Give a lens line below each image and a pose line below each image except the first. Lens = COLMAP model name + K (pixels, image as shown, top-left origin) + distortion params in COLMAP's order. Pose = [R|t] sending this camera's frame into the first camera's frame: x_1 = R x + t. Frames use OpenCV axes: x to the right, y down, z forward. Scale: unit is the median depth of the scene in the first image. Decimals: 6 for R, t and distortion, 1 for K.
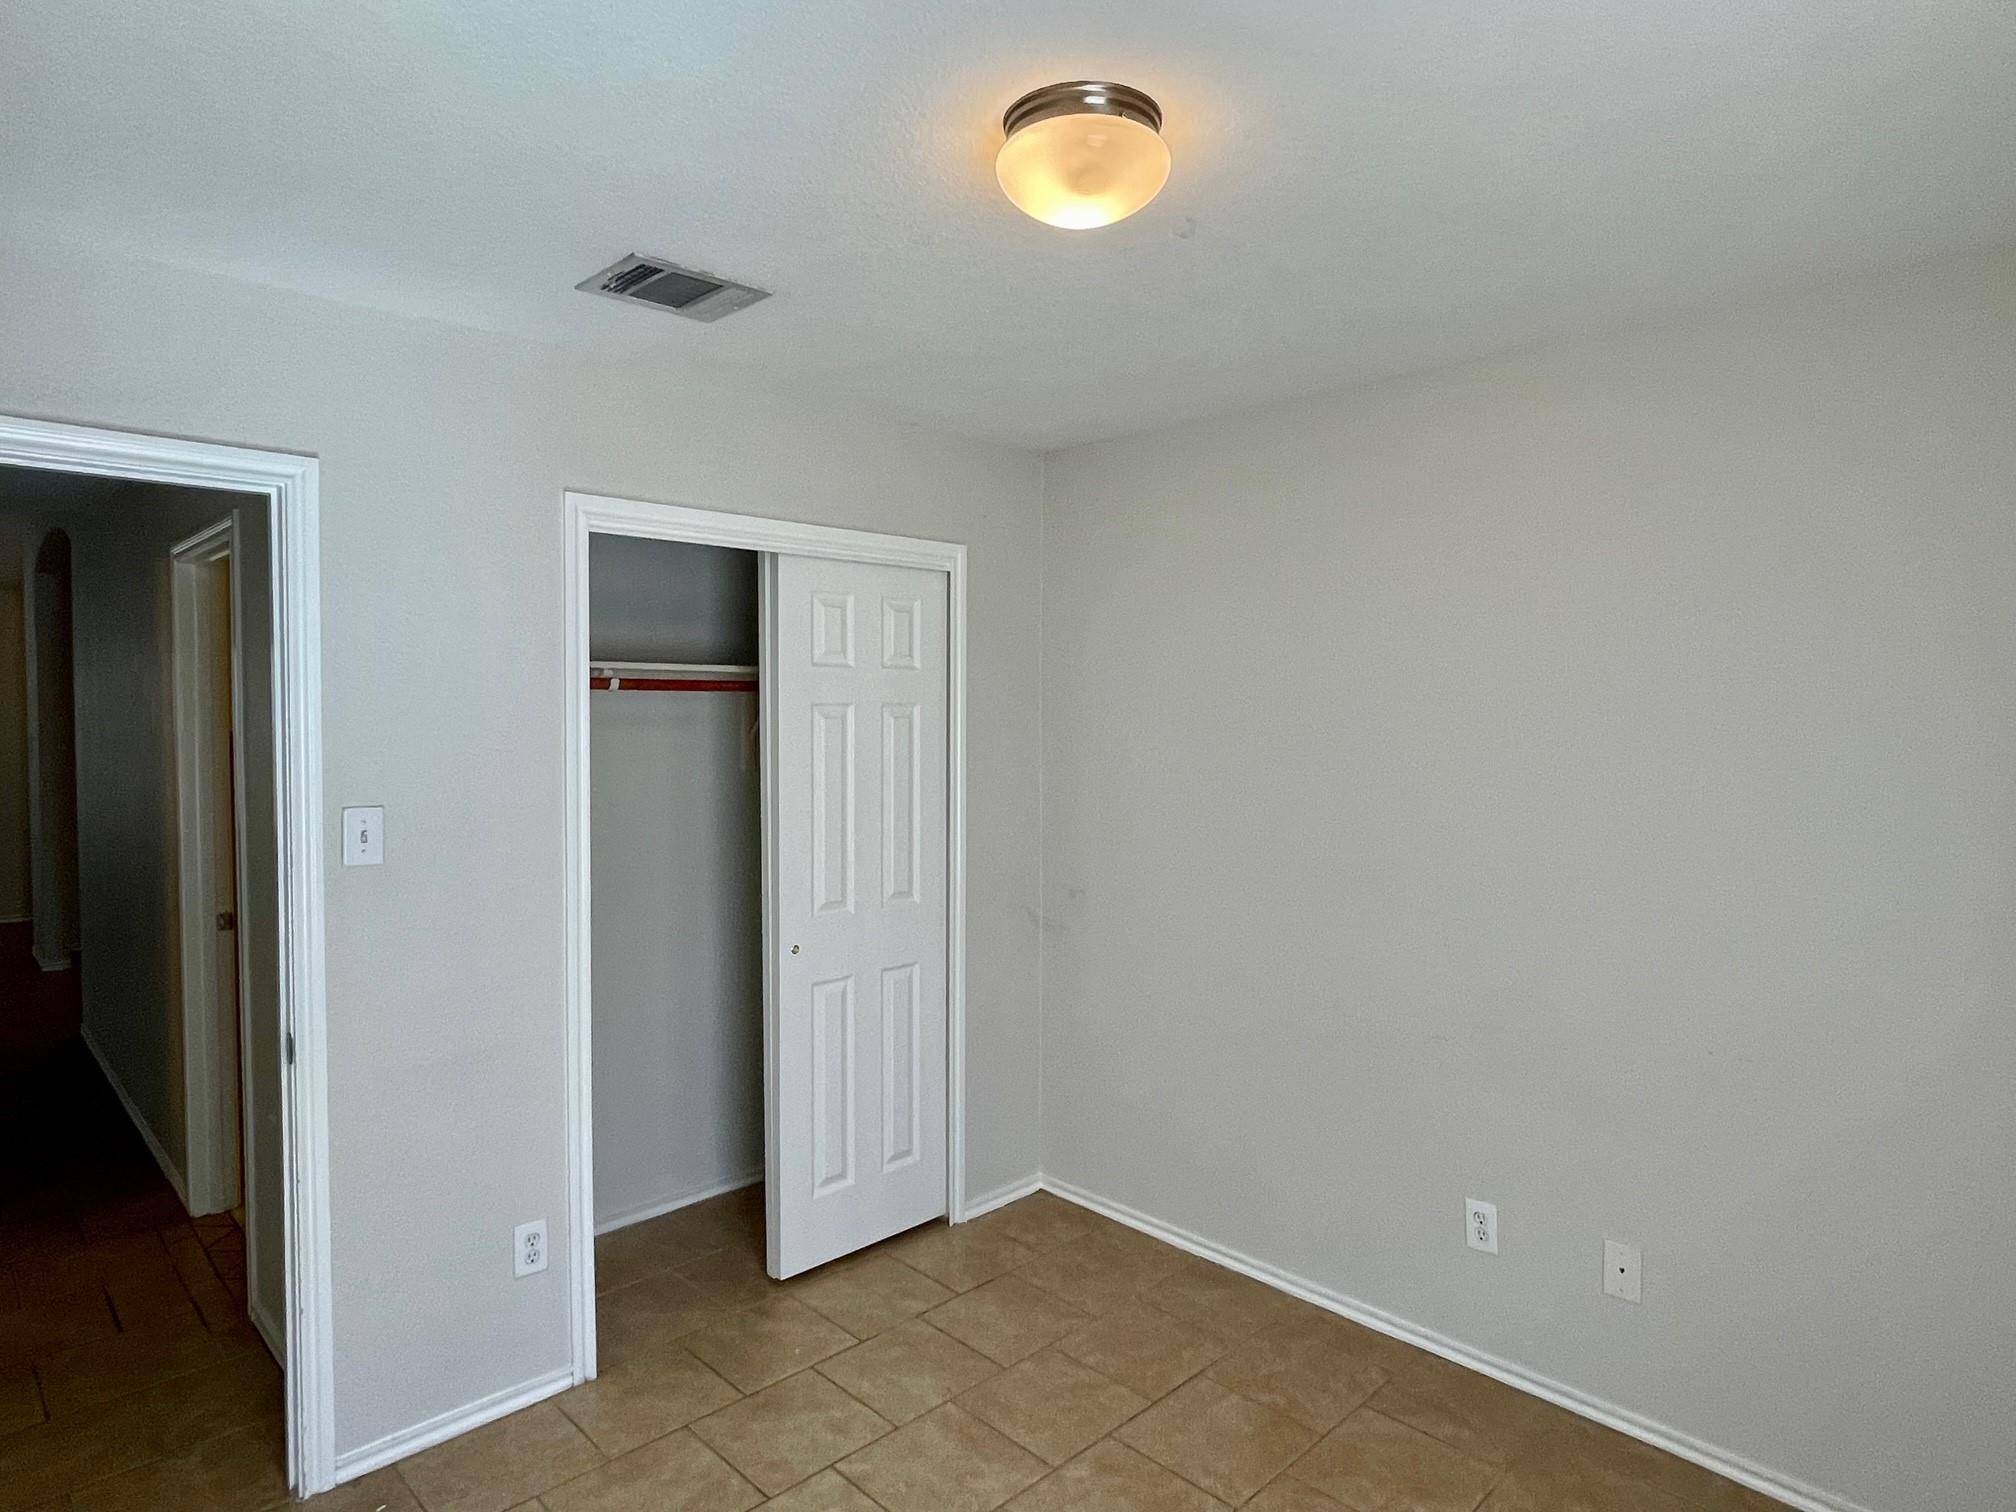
lens RADIAL K [[1156.3, 0, 1010.9], [0, 1156.3, 754.9], [0, 0, 1]] dist [-0.007367, 0.005934]
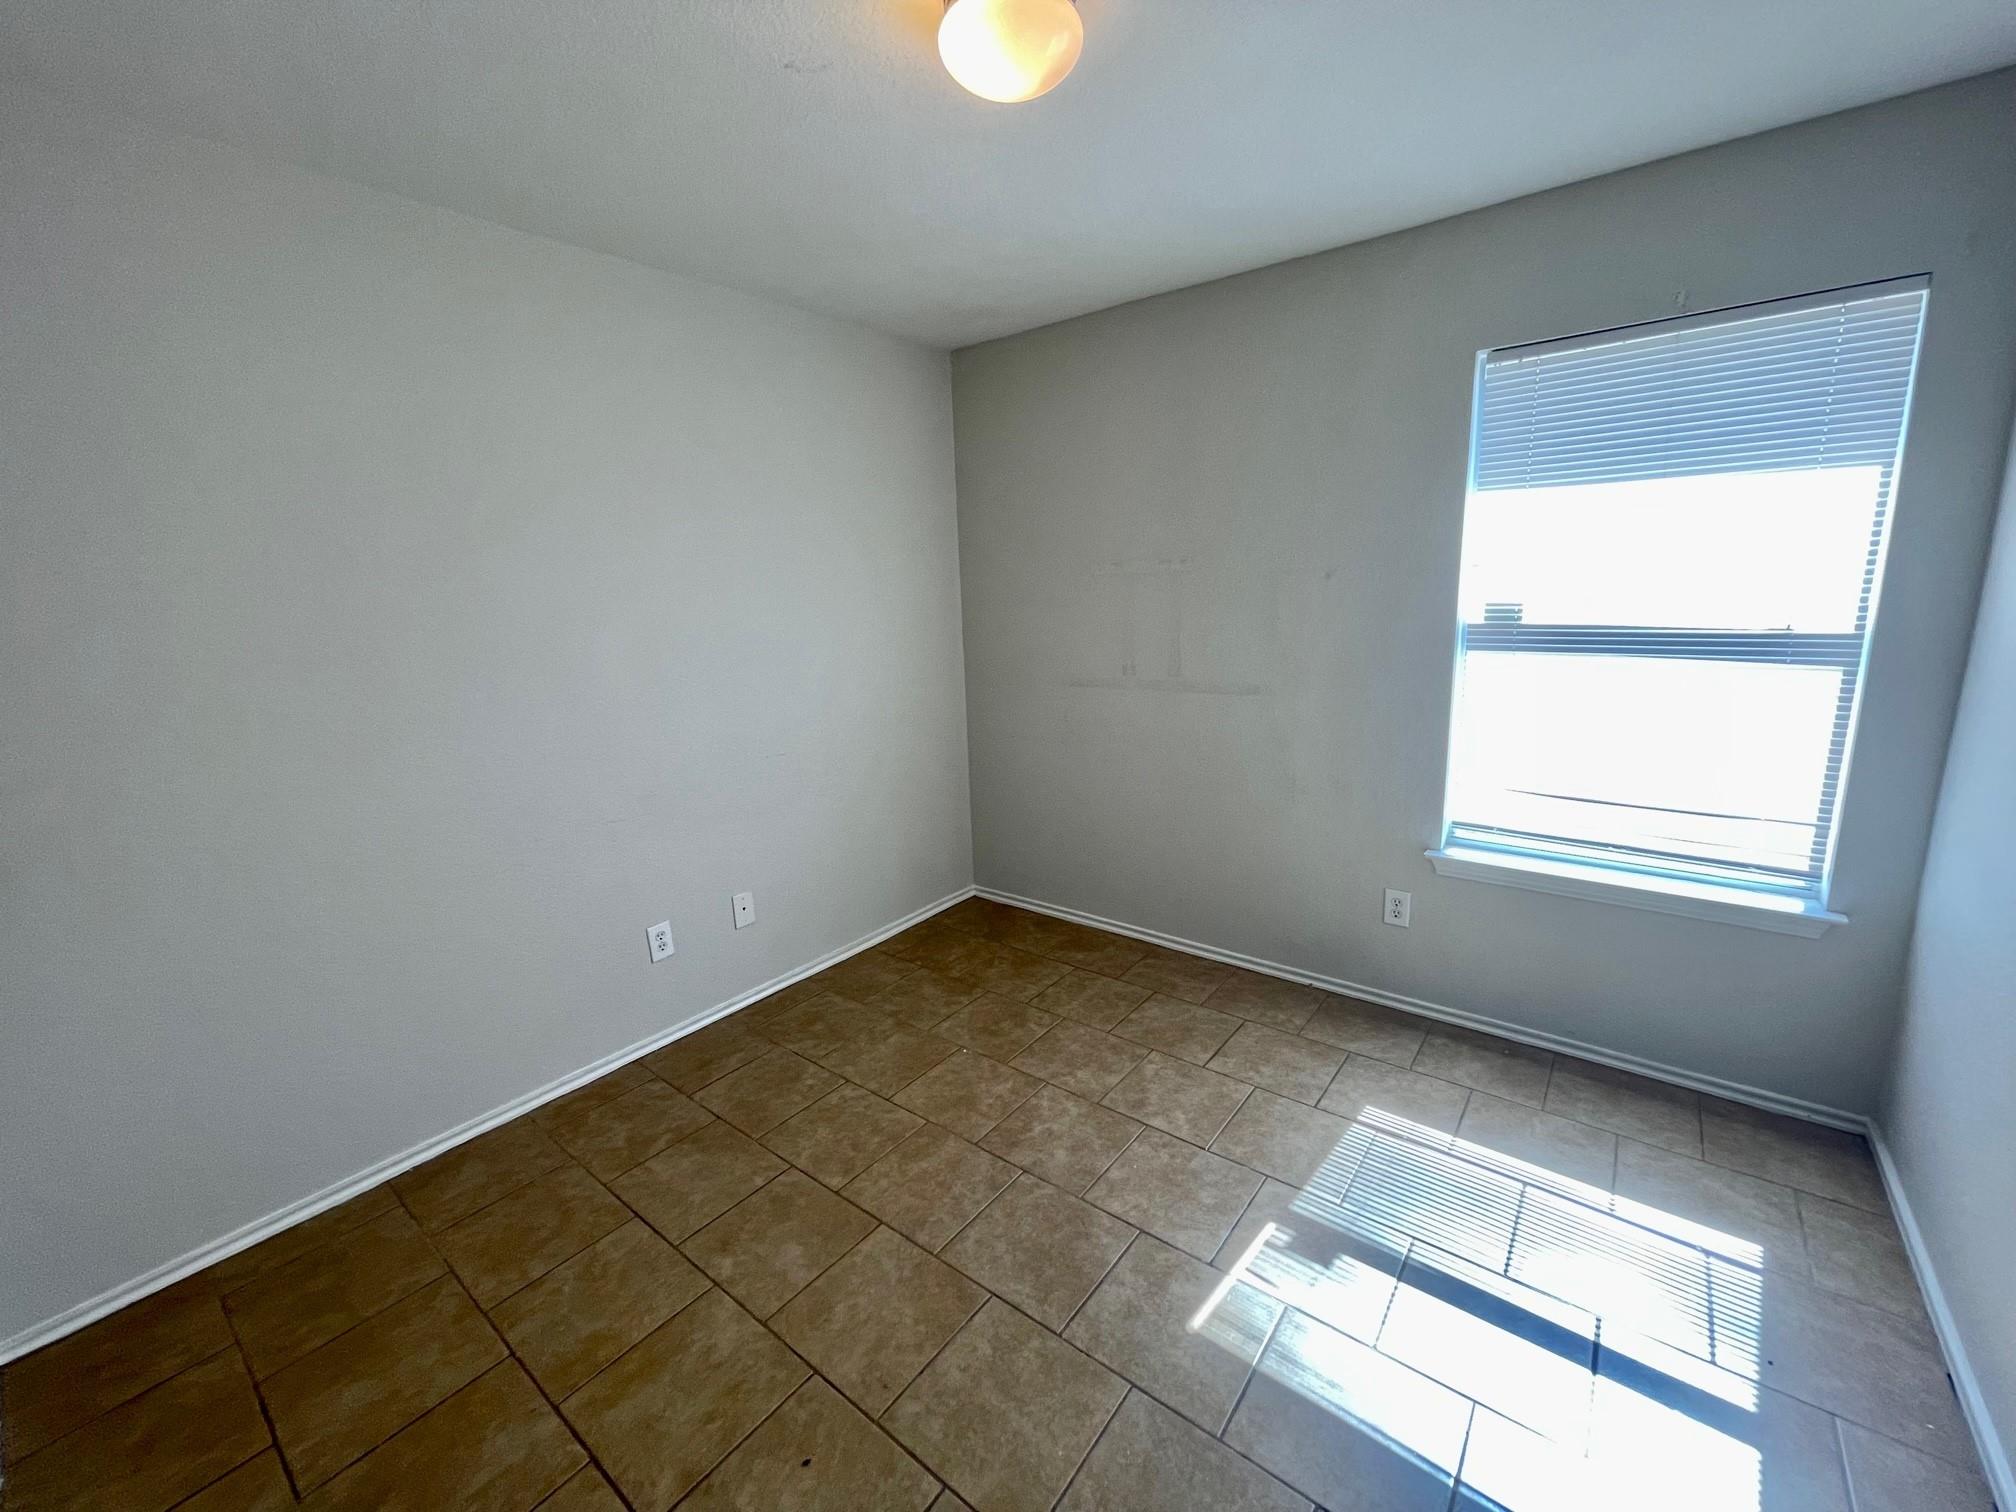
lens RADIAL K [[817.5, 0, 1009.0], [0, 817.5, 751.0], [0, 0, 1]] dist [-0.003671, 0.001391]
pose [[-0.124918, -0.200284, 0.971742, -0.527509], [0.077934, 0.974406, 0.210852, 0.020870], [-0.989101, 0.102071, -0.106112, 0.673102]]
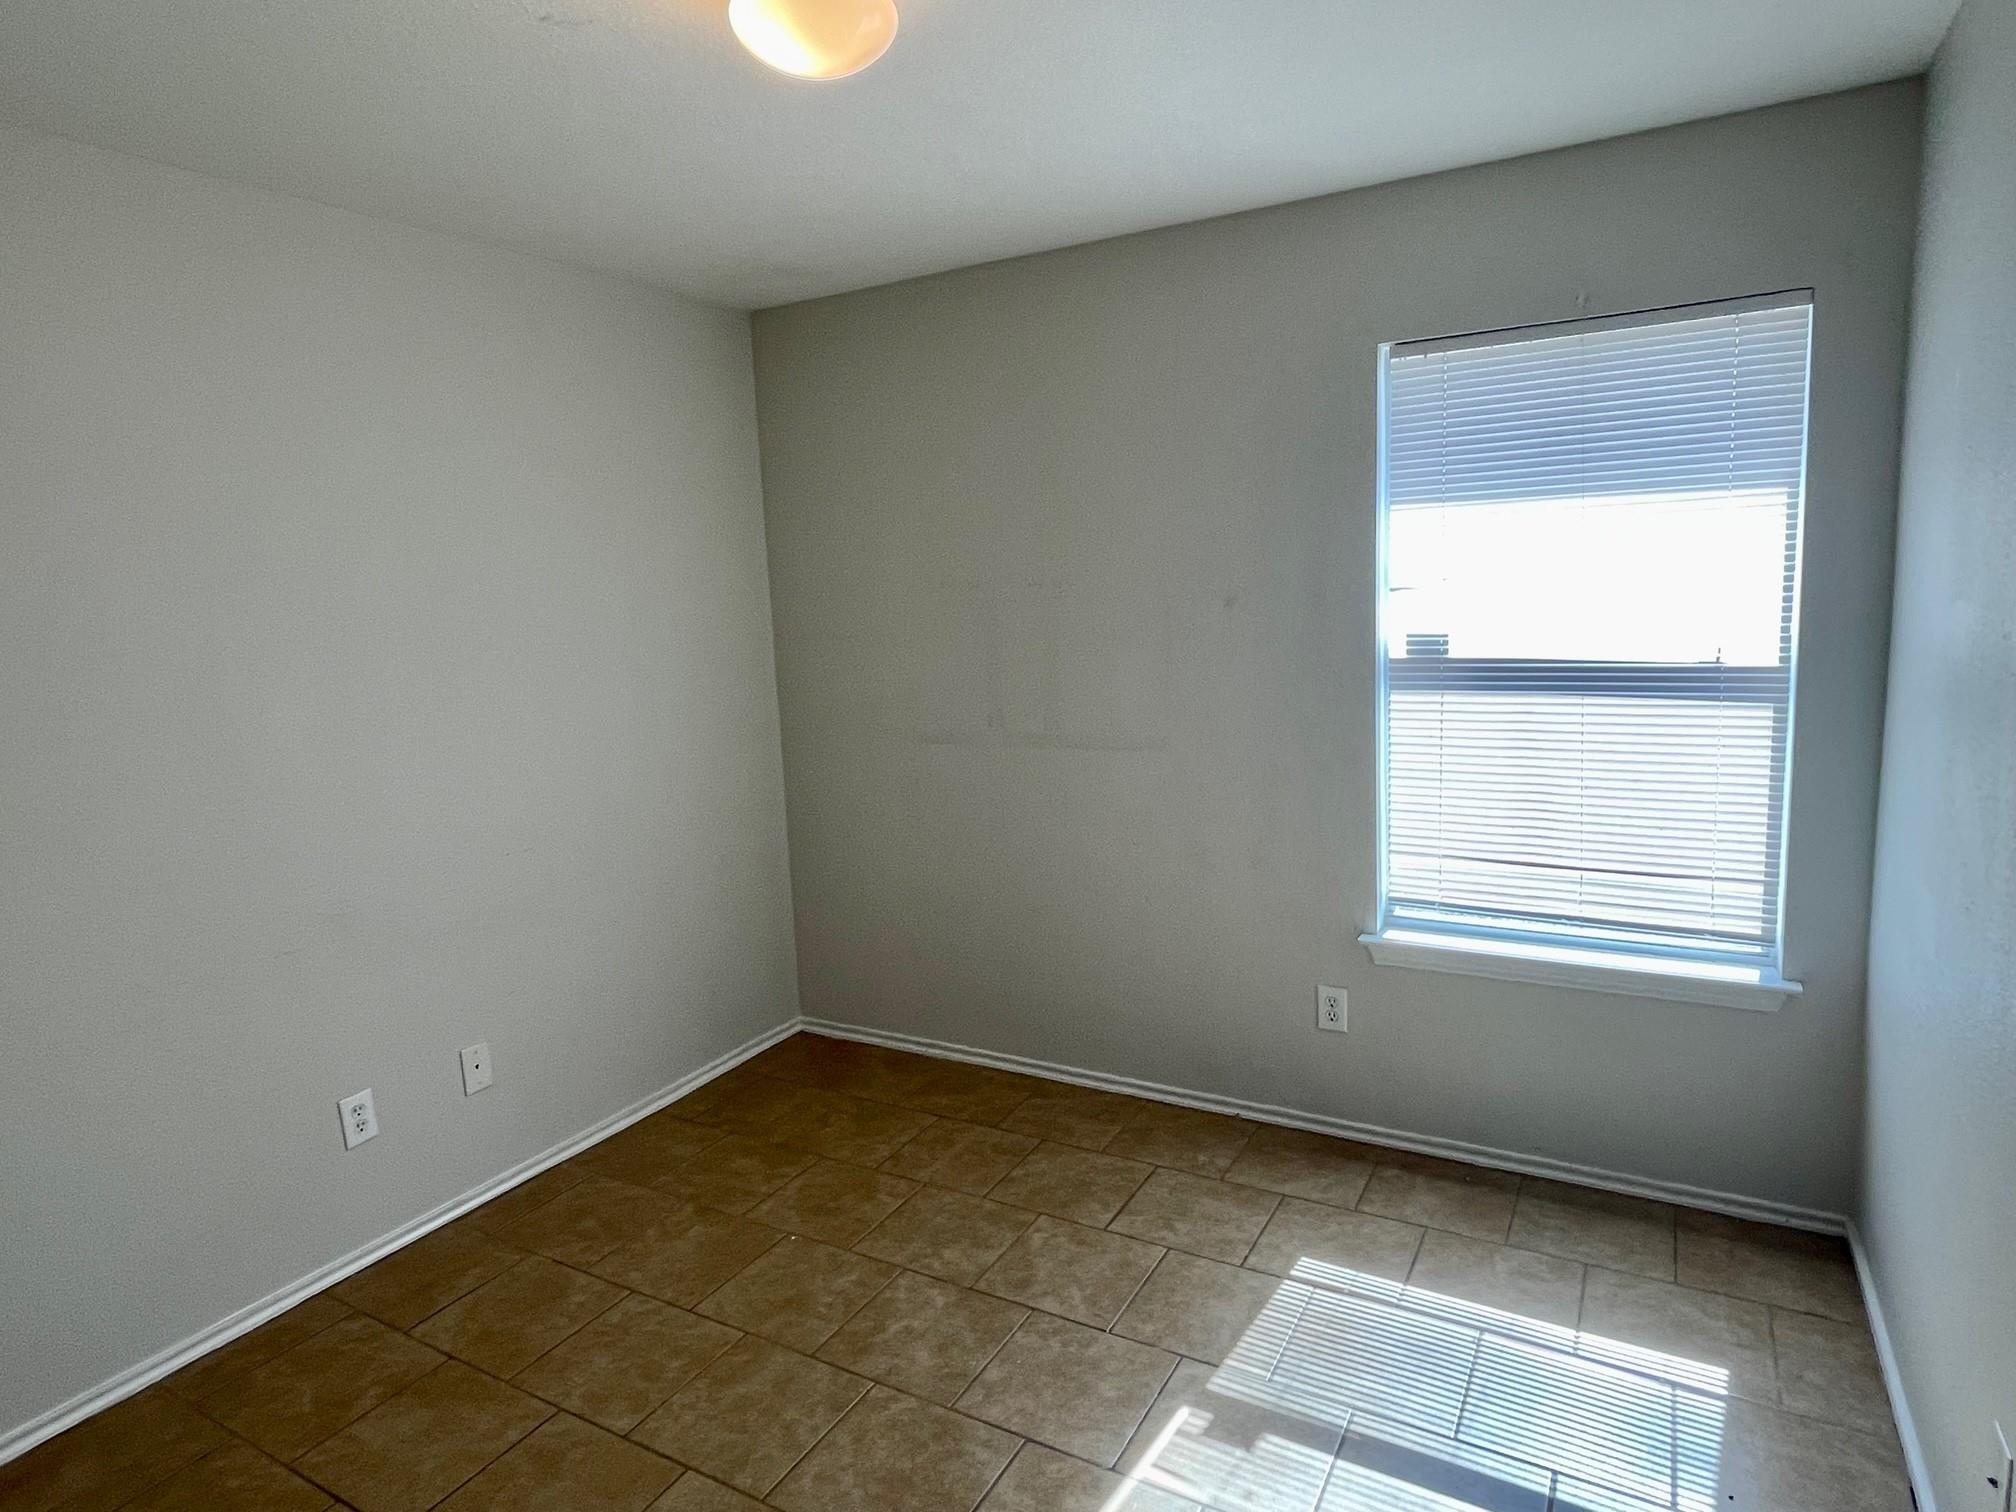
lens RADIAL K [[1156.3, 0, 1004.8], [0, 1156.3, 744.0], [0, 0, 1]] dist [-0.007367, 0.005934]
pose [[-0.263469, -0.127031, 0.956267, -0.620173], [0.086377, 0.984203, 0.154541, -0.003992], [-0.960793, 0.123316, -0.248335, 0.678423]]
